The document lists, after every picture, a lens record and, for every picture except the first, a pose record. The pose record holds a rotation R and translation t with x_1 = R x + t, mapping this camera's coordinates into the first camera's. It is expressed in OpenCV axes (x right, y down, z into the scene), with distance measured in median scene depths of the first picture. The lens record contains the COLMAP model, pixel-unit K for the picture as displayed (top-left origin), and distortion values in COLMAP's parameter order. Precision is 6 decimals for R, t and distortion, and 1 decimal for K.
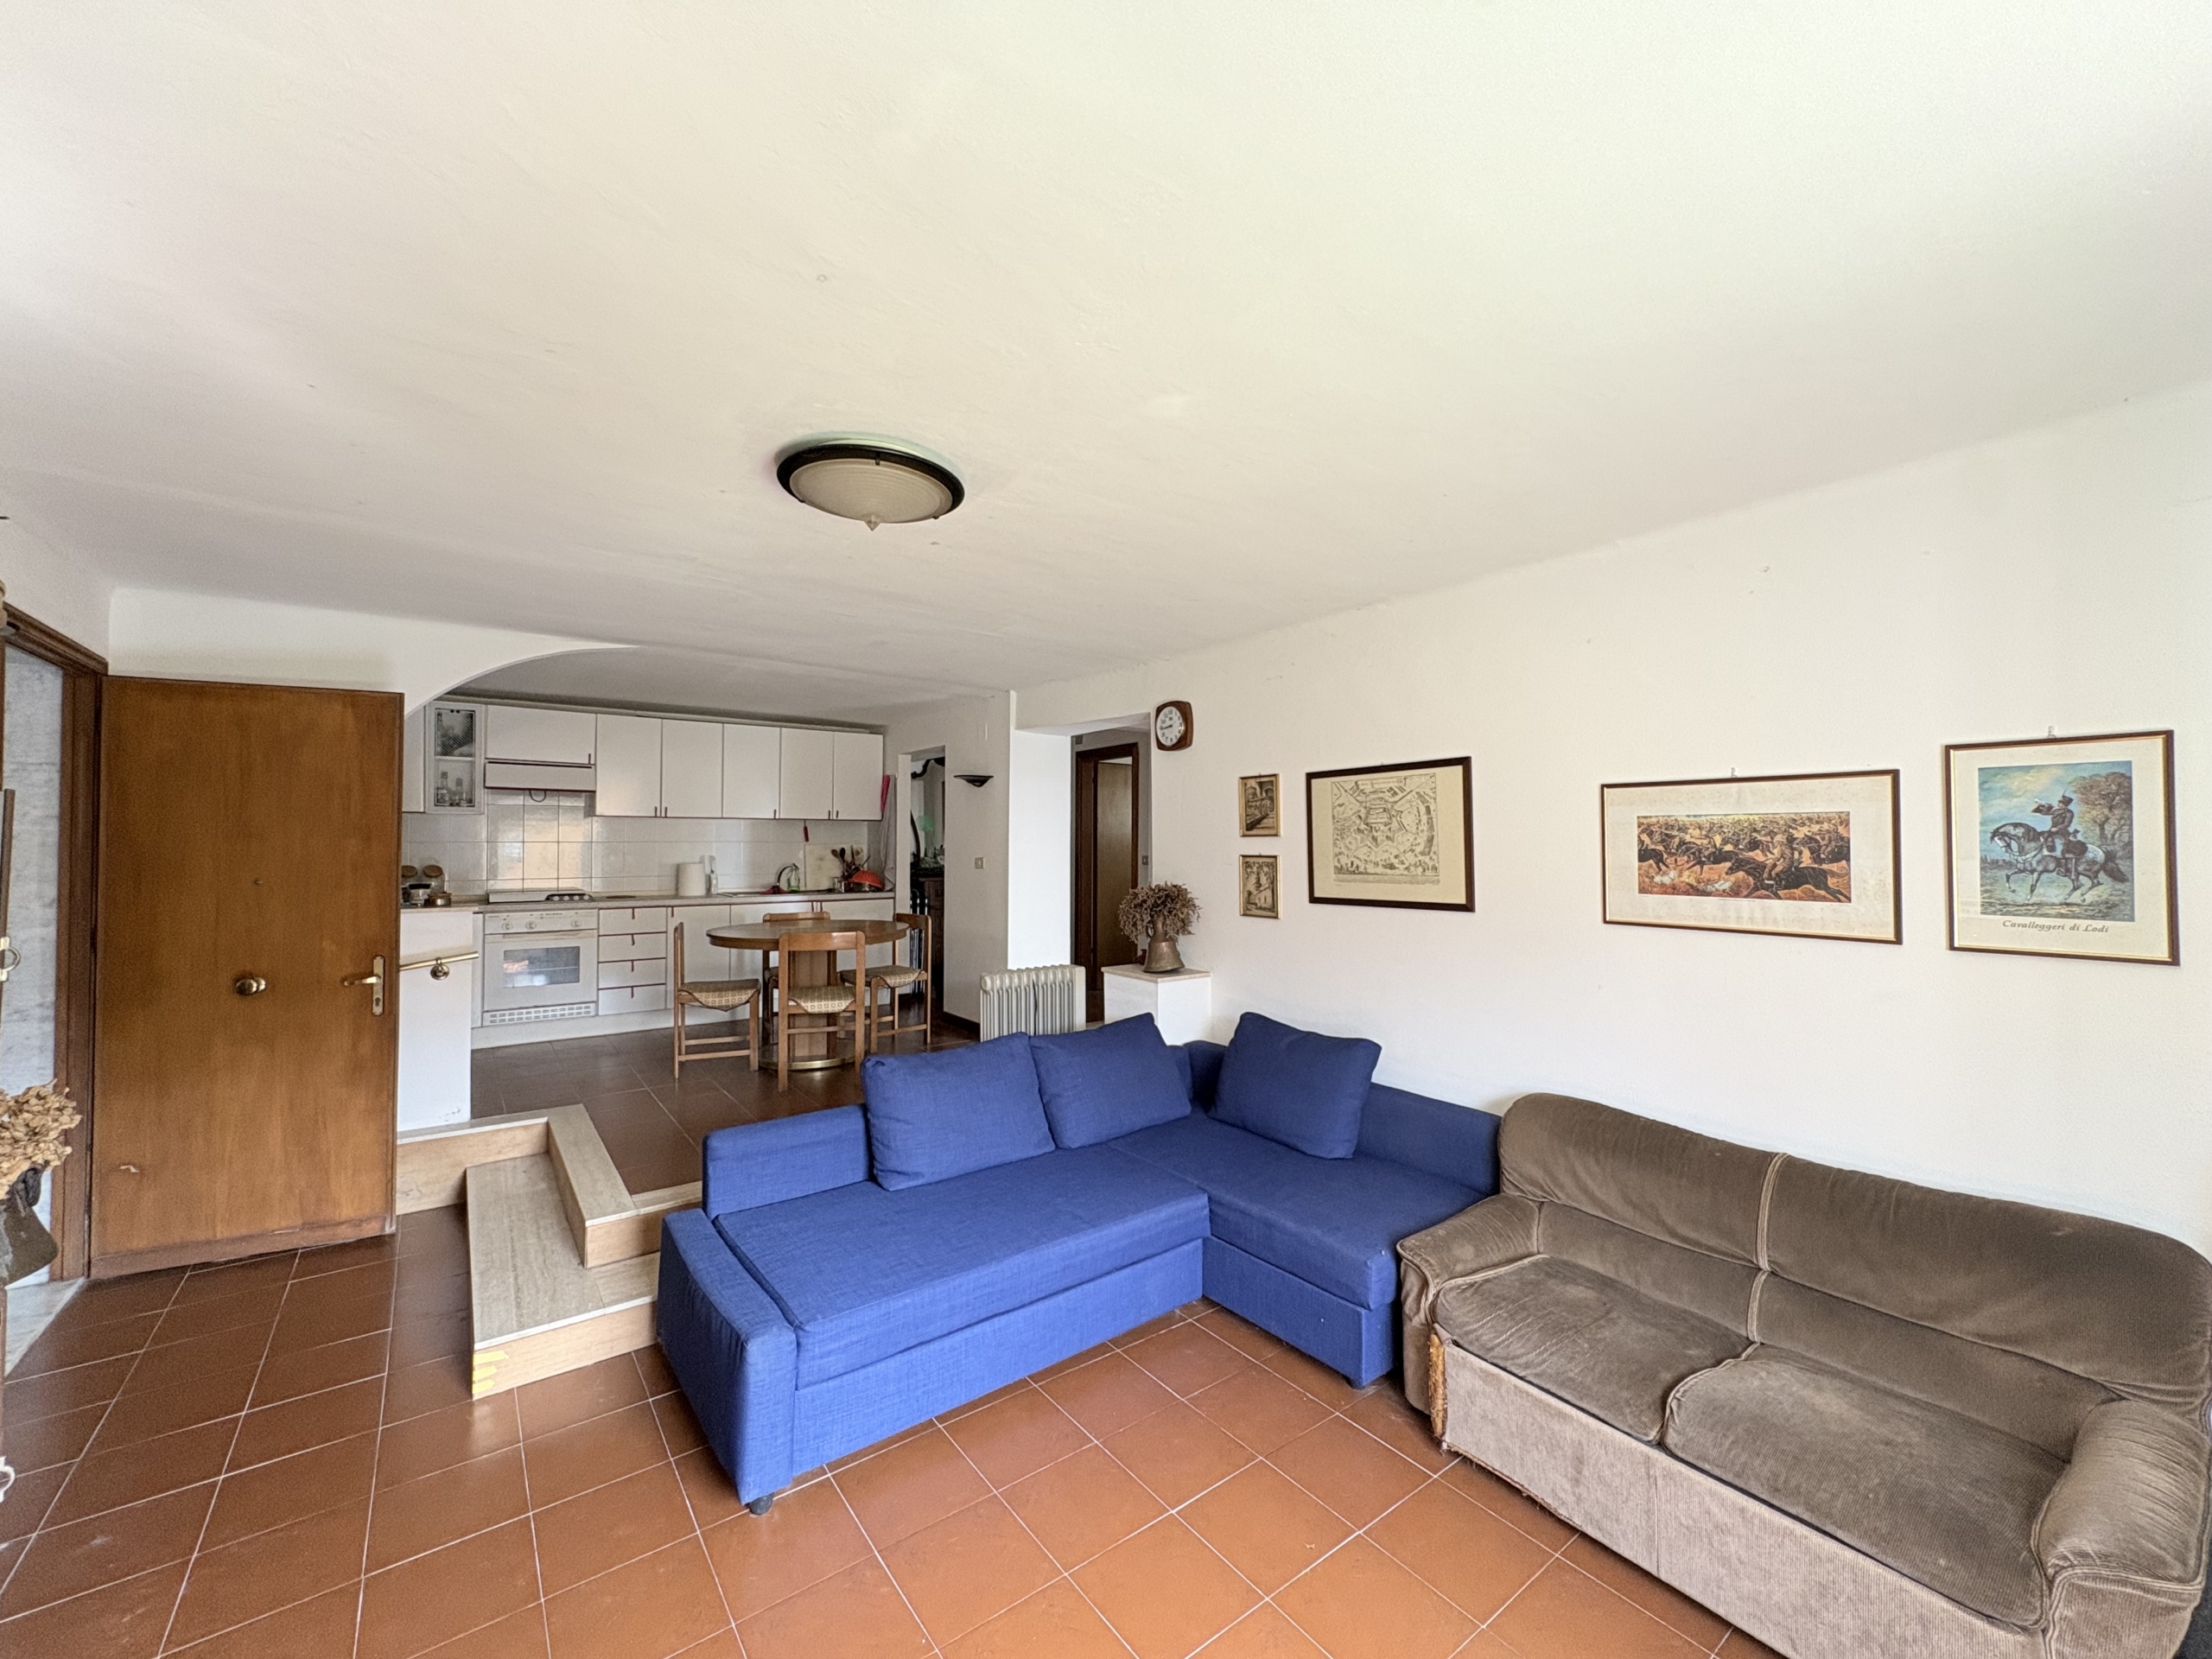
lens RADIAL K [[880.9, 0, 1110.7], [0, 880.9, 827.6], [0, 0, 1]] dist [-0.000151, 0.000173]
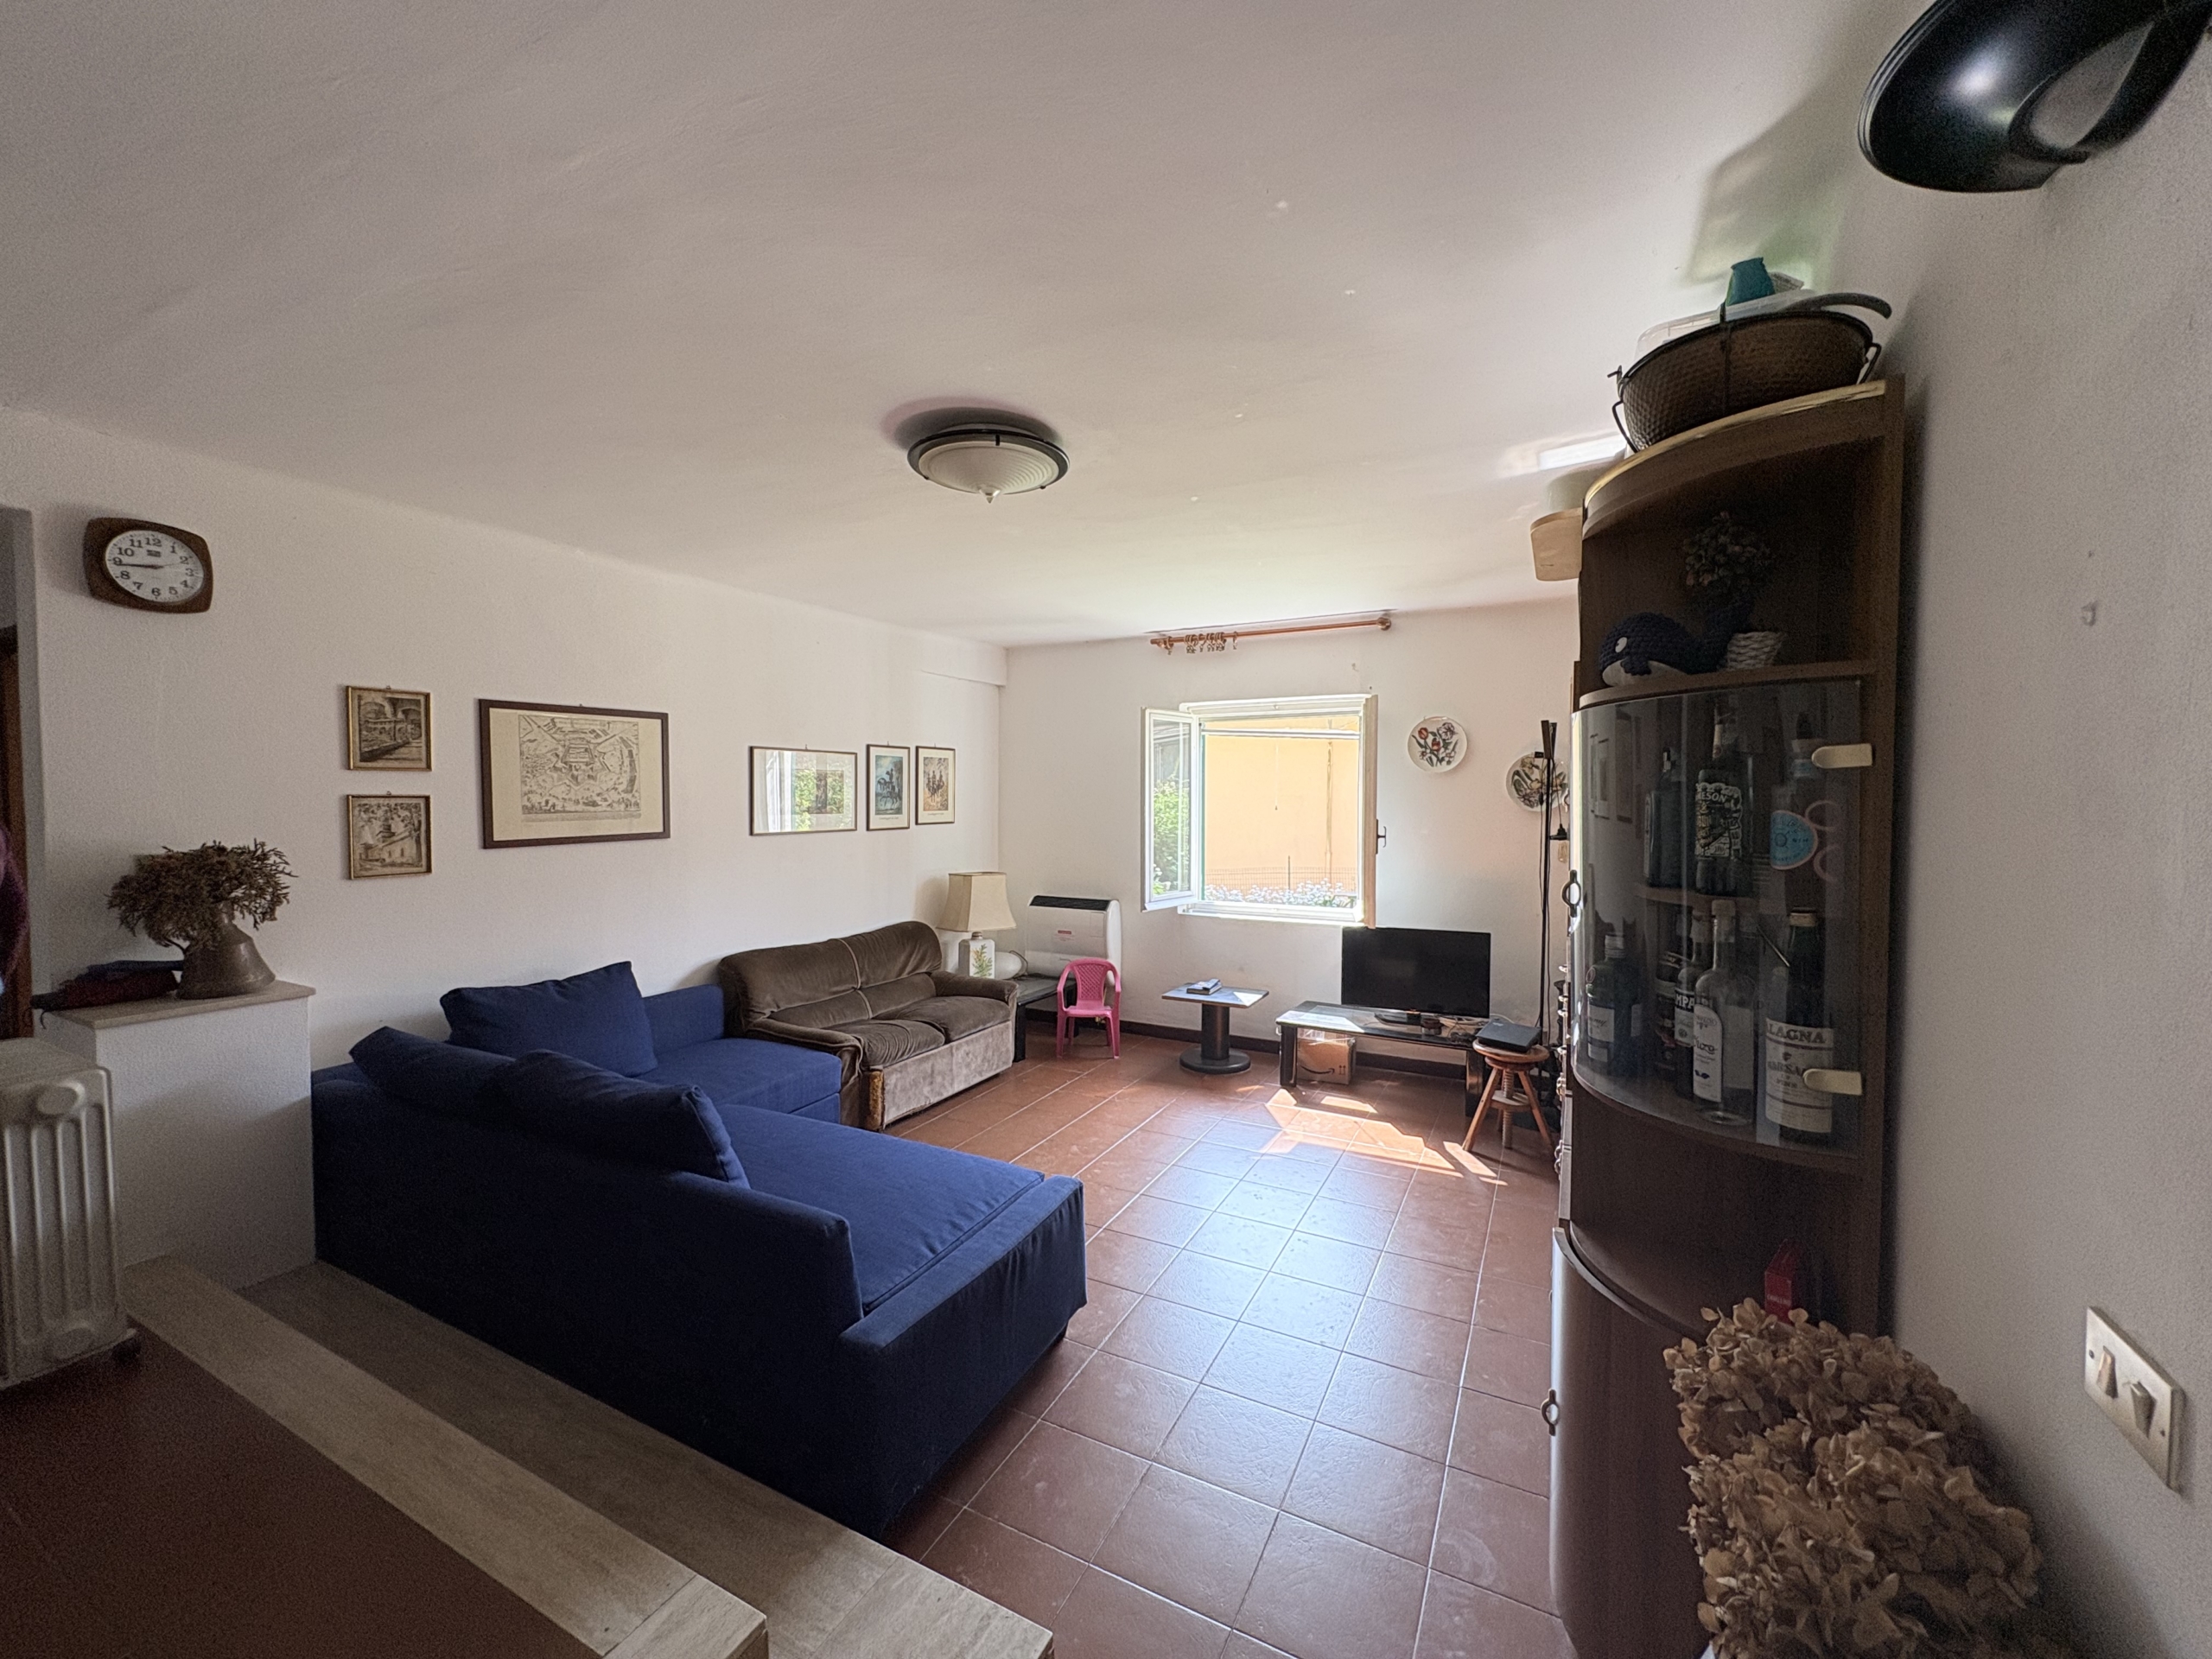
lens RADIAL K [[885.2, 0, 1106.0], [0, 885.2, 829.5], [0, 0, 1]] dist [-0.009635, -0.000061]
pose [[-0.433540, -0.033801, 0.900500, -0.876796], [-0.015695, 0.999428, 0.029958, 0.032110], [-0.900997, -0.001145, -0.433823, 0.870178]]
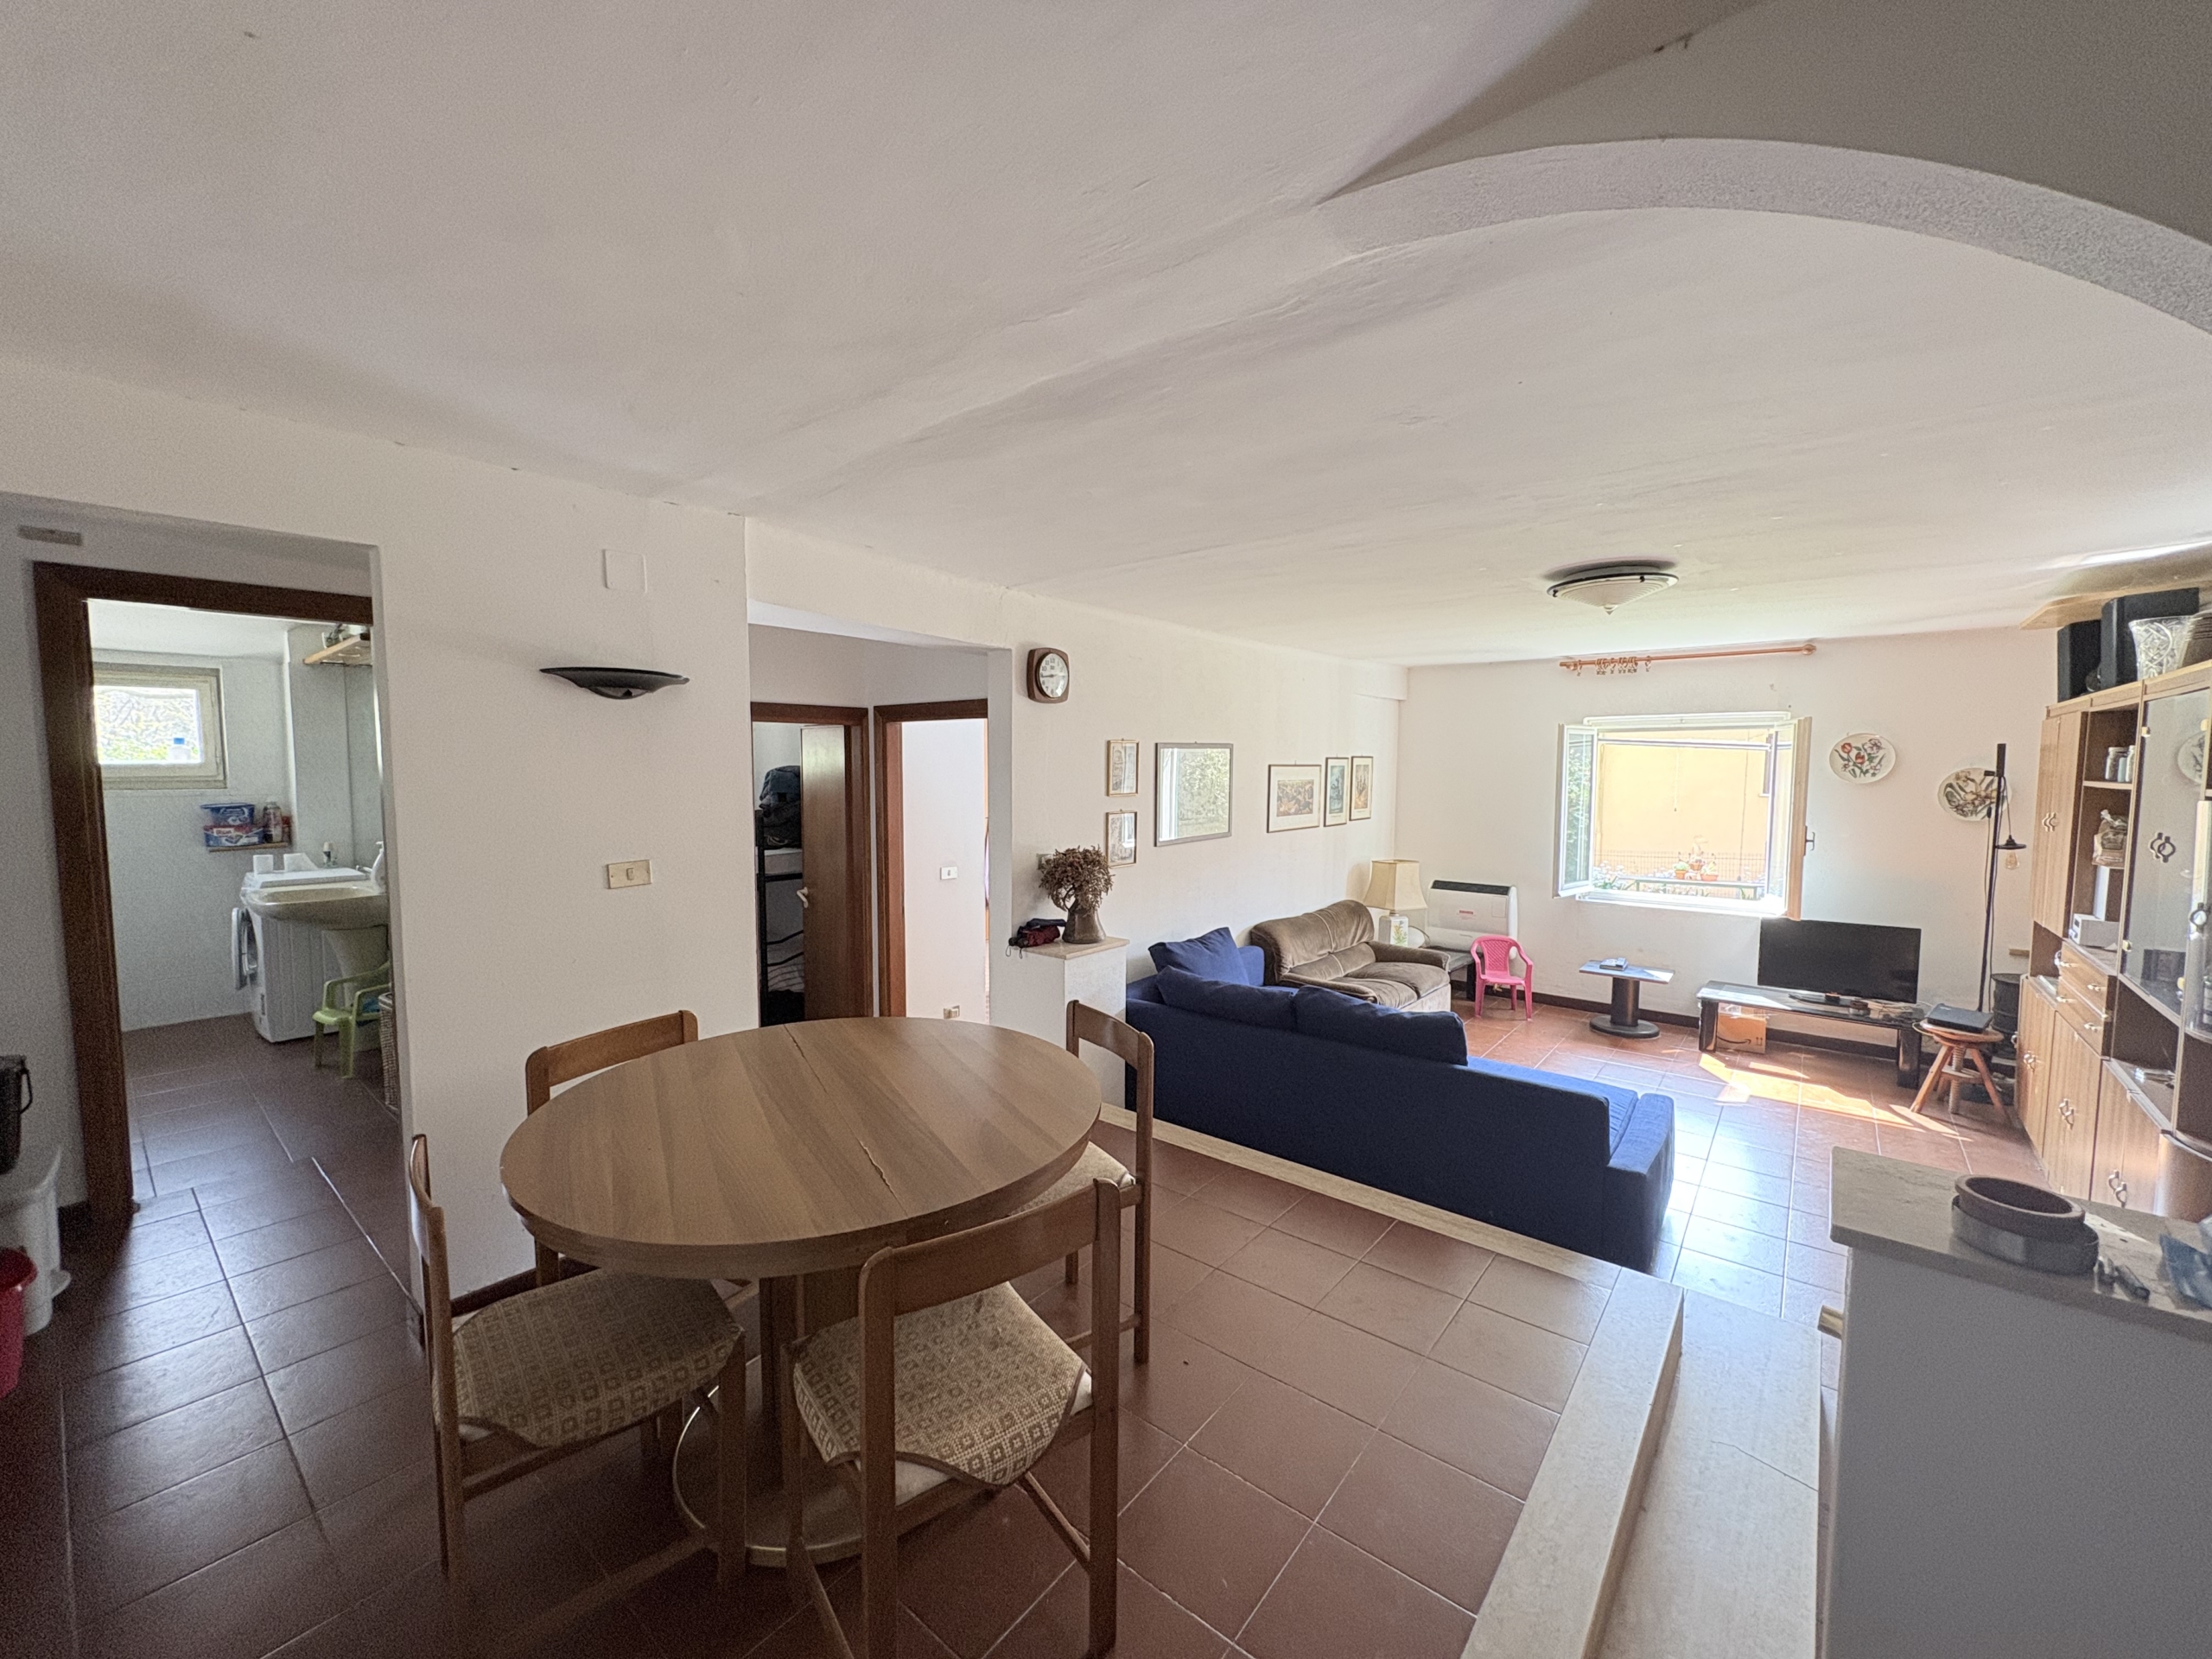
lens RADIAL K [[880.9, 0, 1110.7], [0, 880.9, 827.6], [0, 0, 1]] dist [-0.000151, 0.000173]
pose [[-0.239776, -0.068450, 0.968412, -1.035153], [-0.017223, 0.997654, 0.066252, -0.025253], [-0.970675, -0.000793, -0.240392, 1.442011]]
